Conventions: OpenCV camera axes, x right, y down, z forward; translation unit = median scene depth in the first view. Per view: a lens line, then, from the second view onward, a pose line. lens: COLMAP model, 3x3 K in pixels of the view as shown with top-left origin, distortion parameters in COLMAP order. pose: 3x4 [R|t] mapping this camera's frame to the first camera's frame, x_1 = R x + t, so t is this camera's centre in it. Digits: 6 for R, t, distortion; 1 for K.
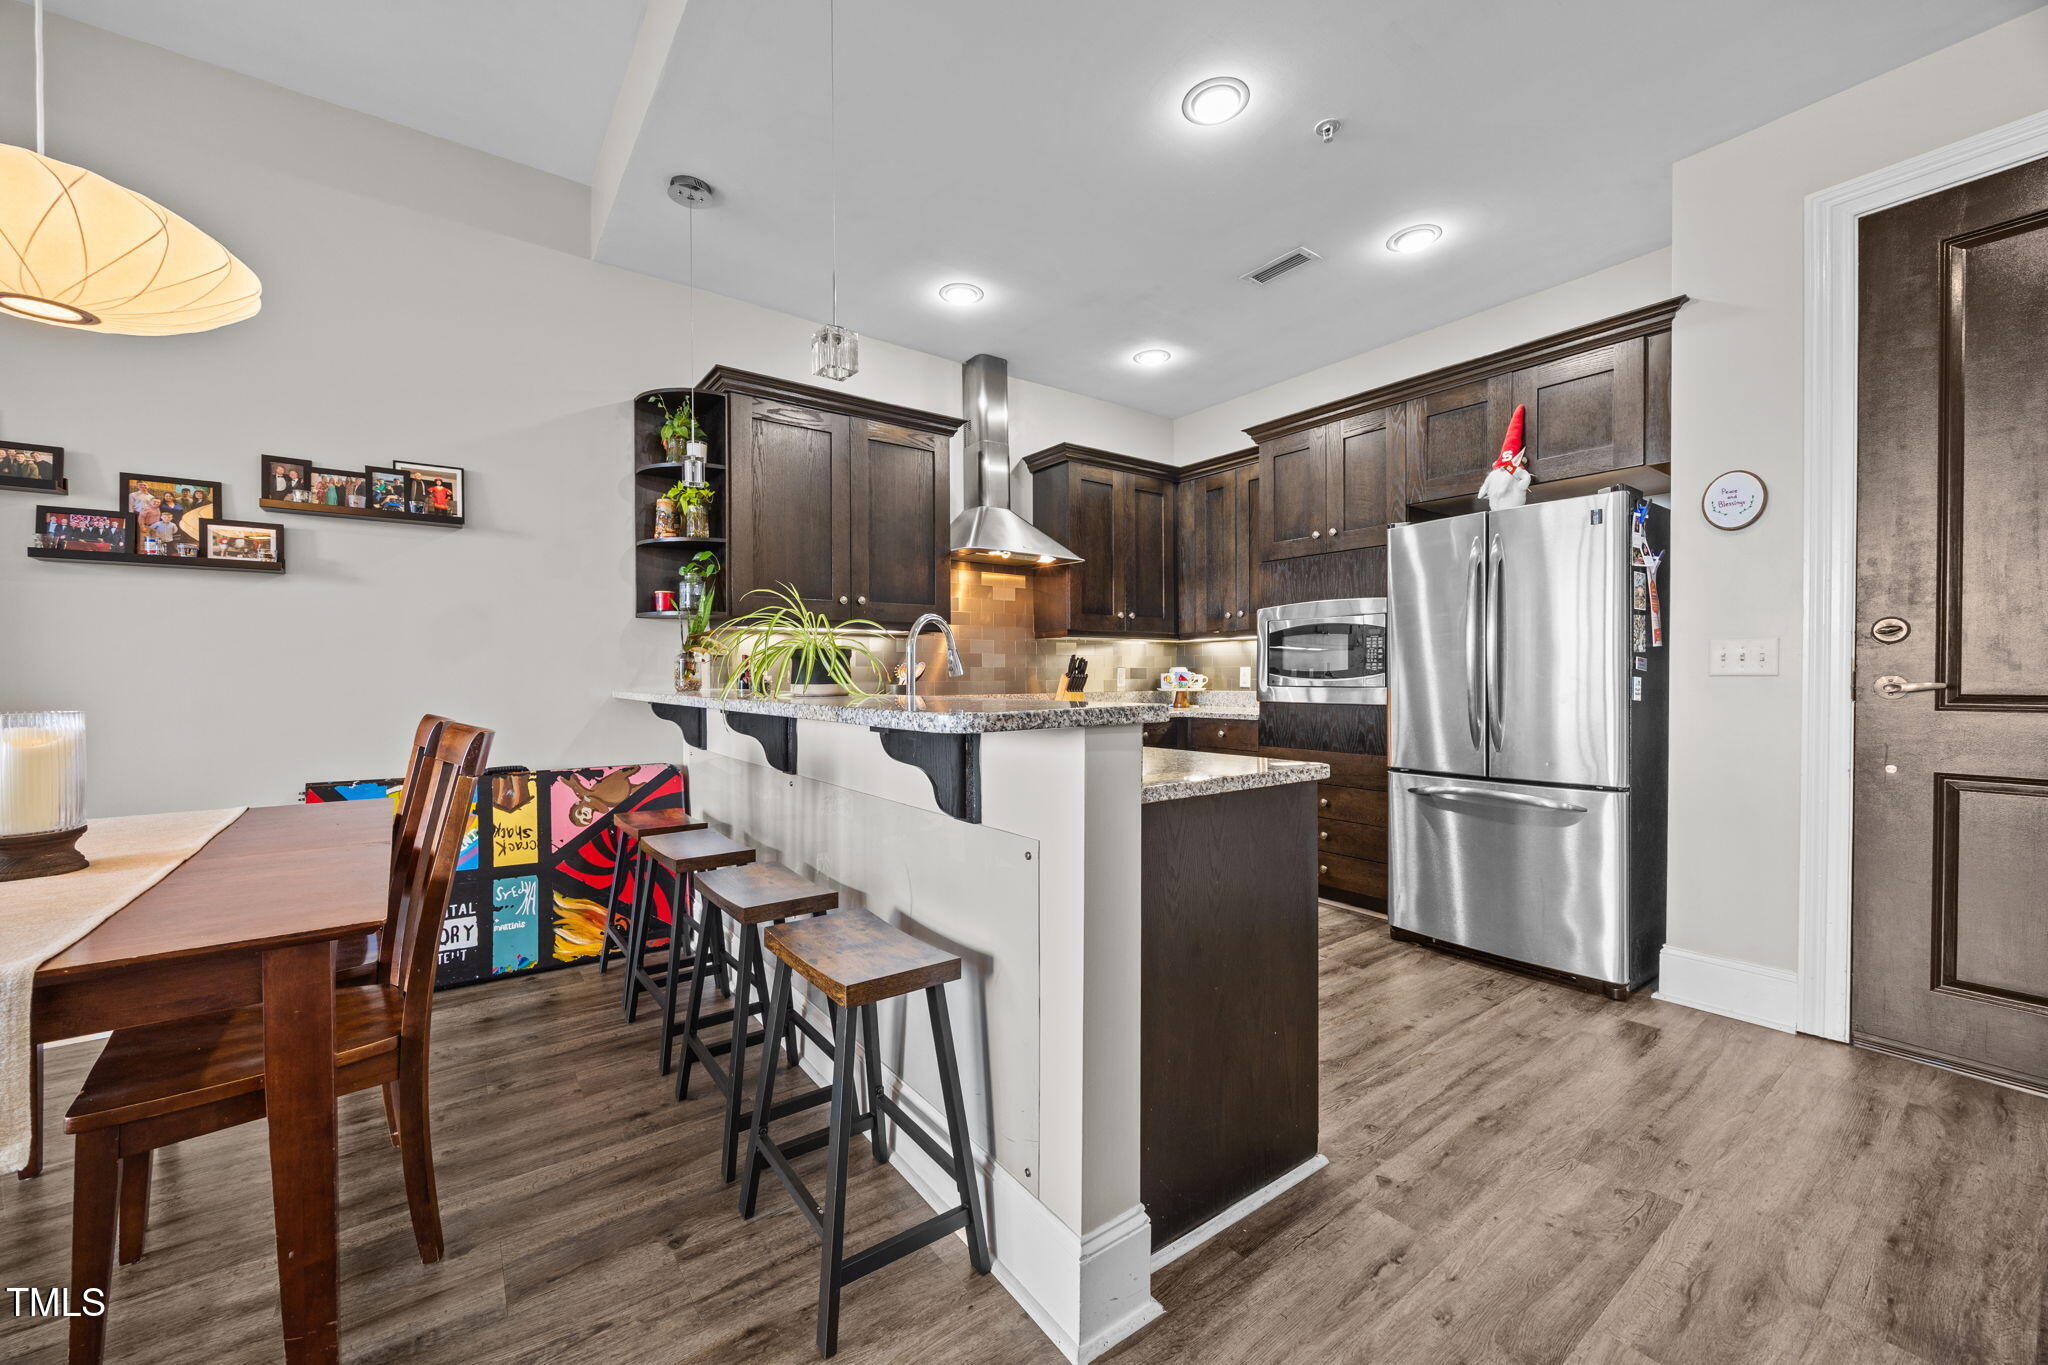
lens RADIAL K [[779.2, 0, 1015.6], [0, 779.2, 685.1], [0, 0, 1]] dist [-0.004096, 0.000453]
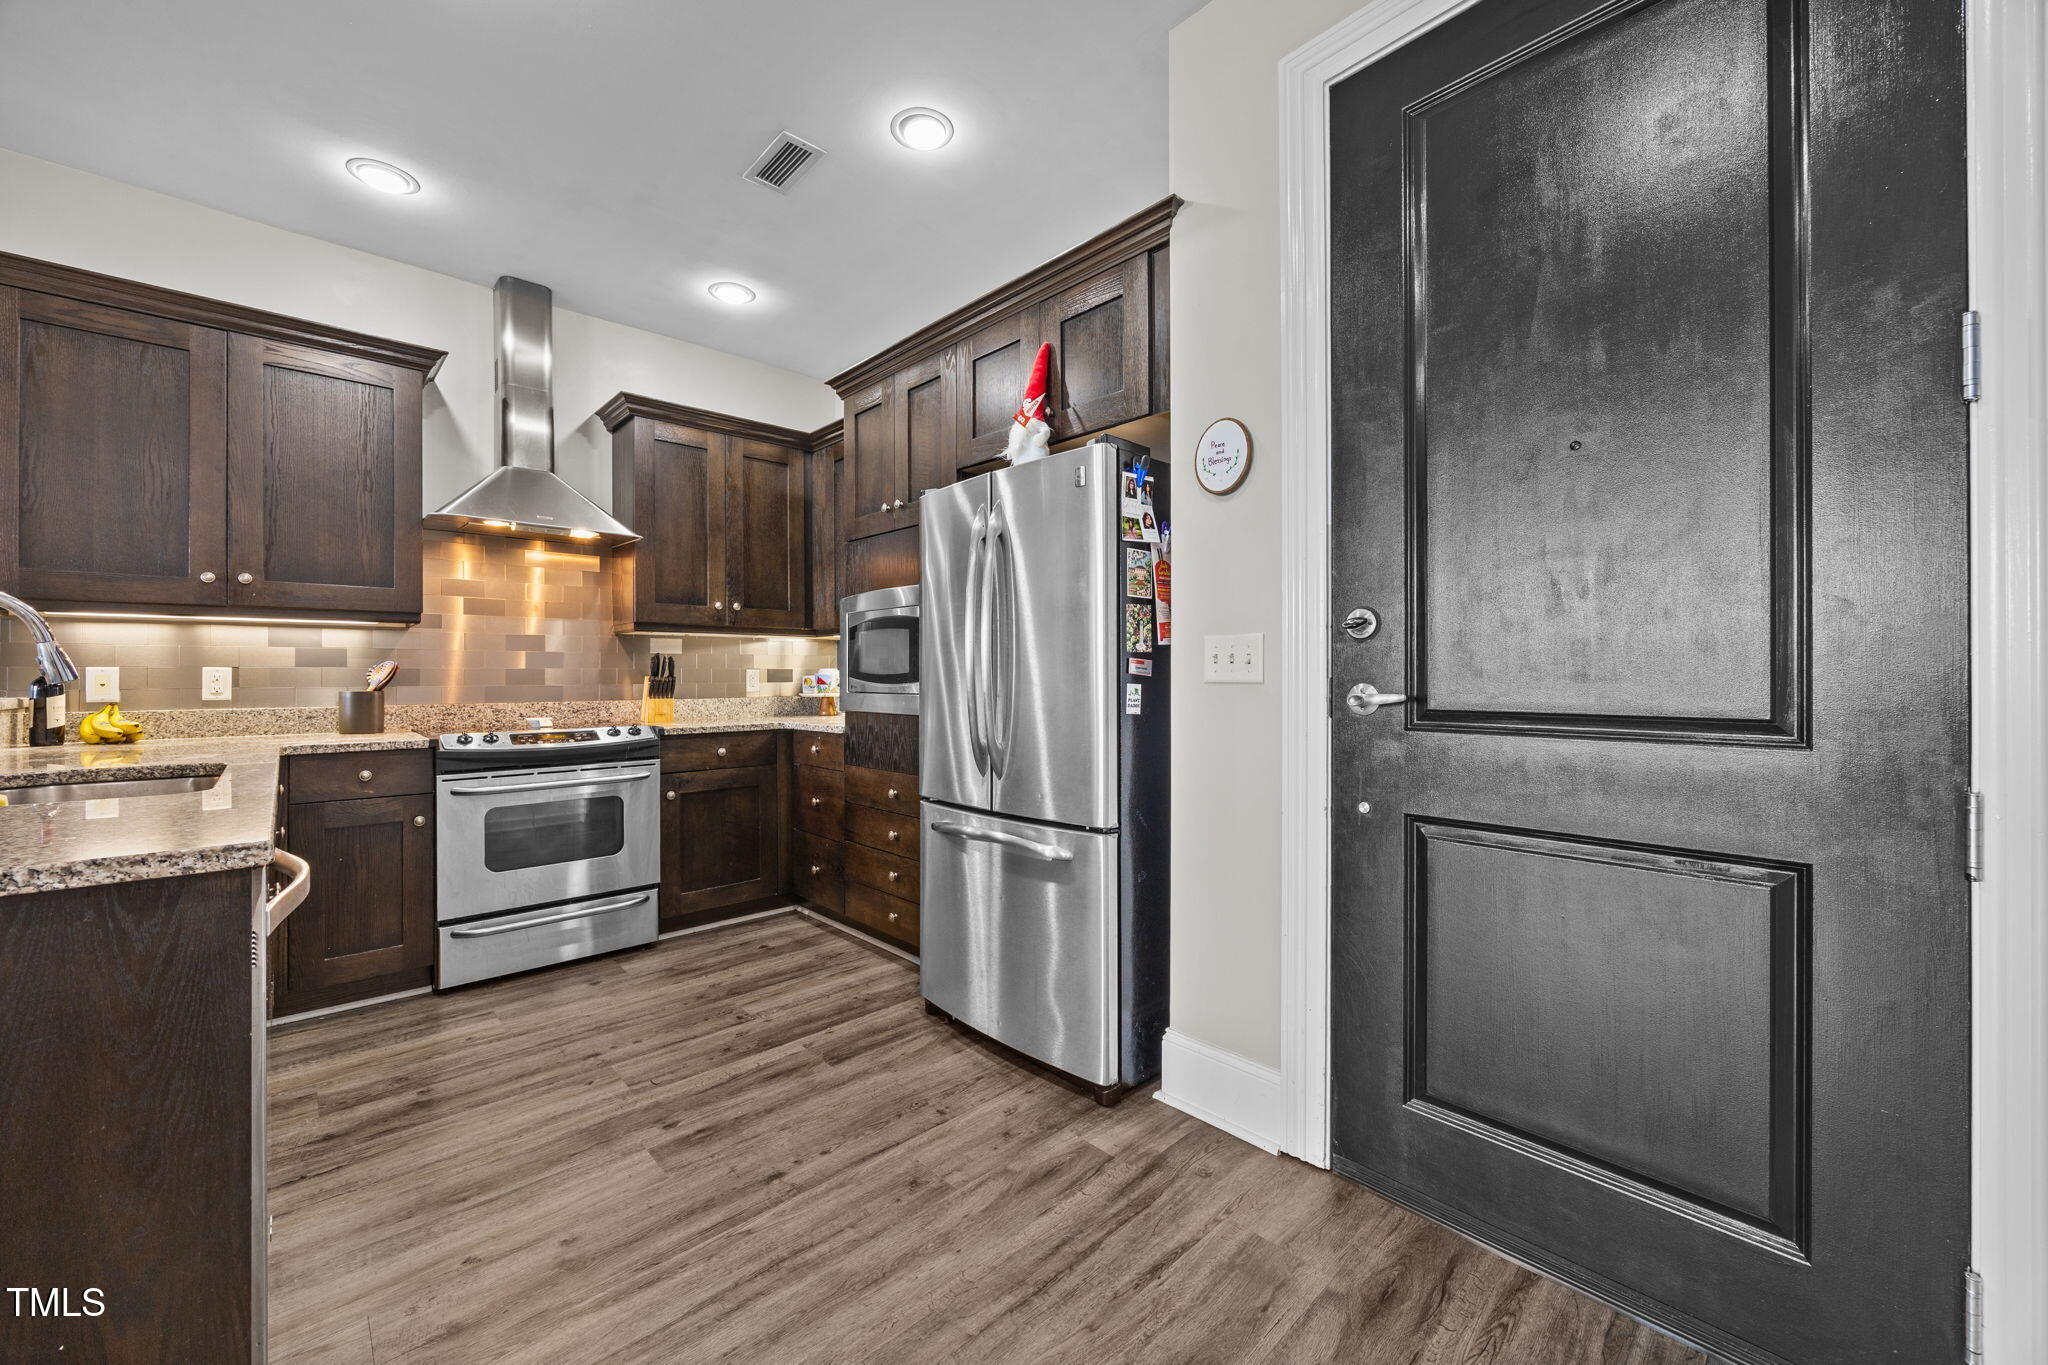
lens RADIAL K [[779.2, 0, 1010.1], [0, 779.2, 674.8], [0, 0, 1]] dist [-0.004096, 0.000453]
pose [[0.993030, 0.001293, 0.117851, 0.571478], [0.000254, 0.999914, -0.013111, -0.009153], [-0.117858, 0.013049, 0.992945, 0.235236]]
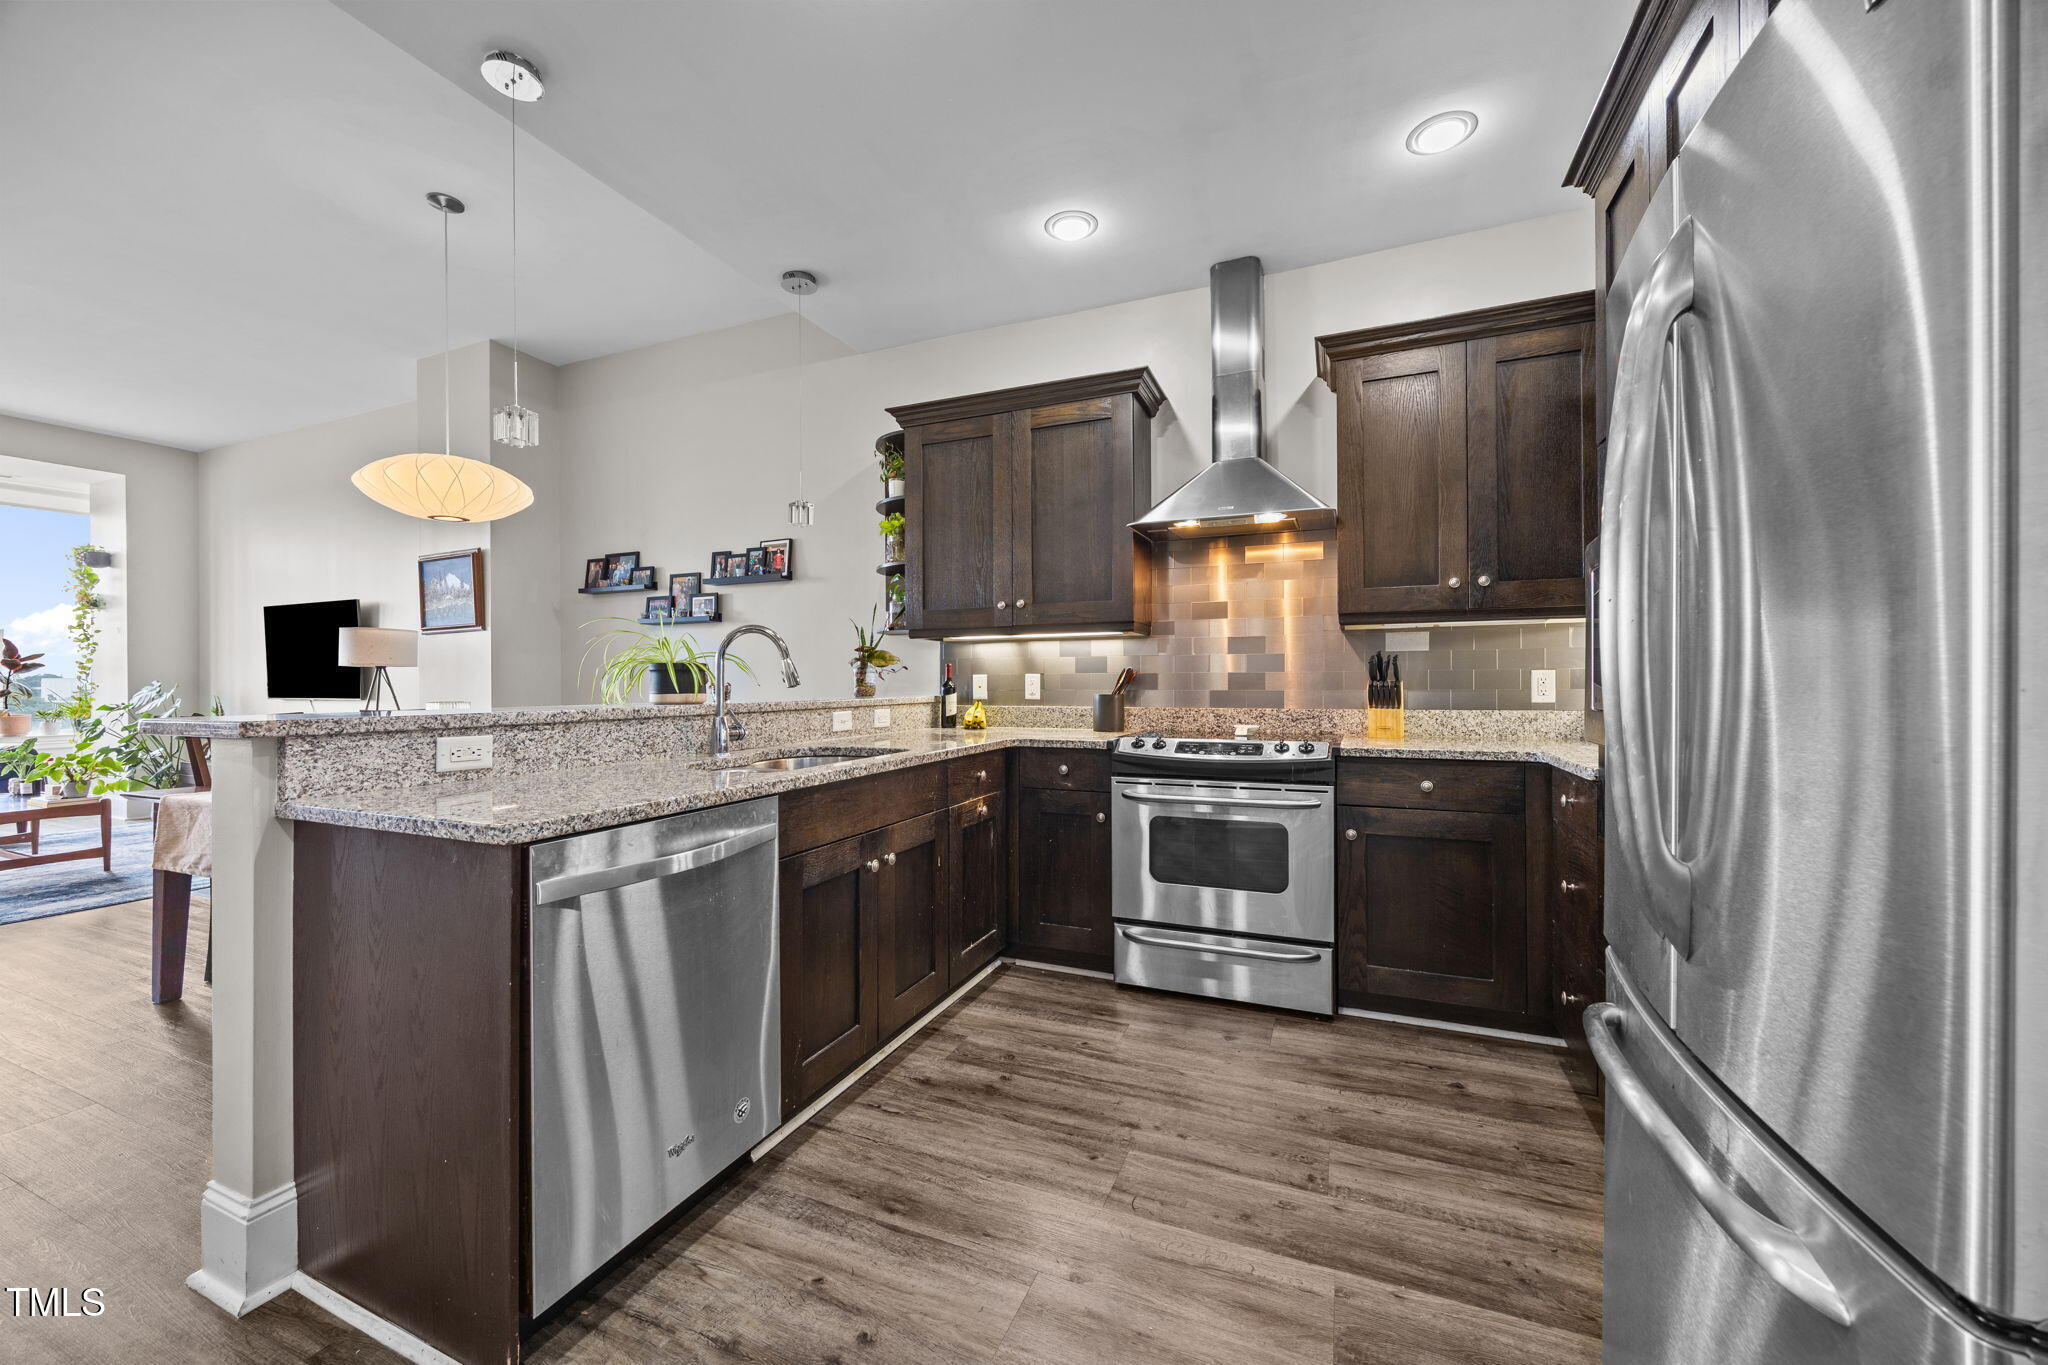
lens RADIAL K [[779.2, 0, 1014.7], [0, 779.2, 683.7], [0, 0, 1]] dist [-0.004096, 0.000453]
pose [[0.511955, 0.004222, -0.859002, 0.786330], [-0.007352, 0.999973, 0.000533, -0.016748], [0.858981, 0.006042, 0.511972, 0.670460]]
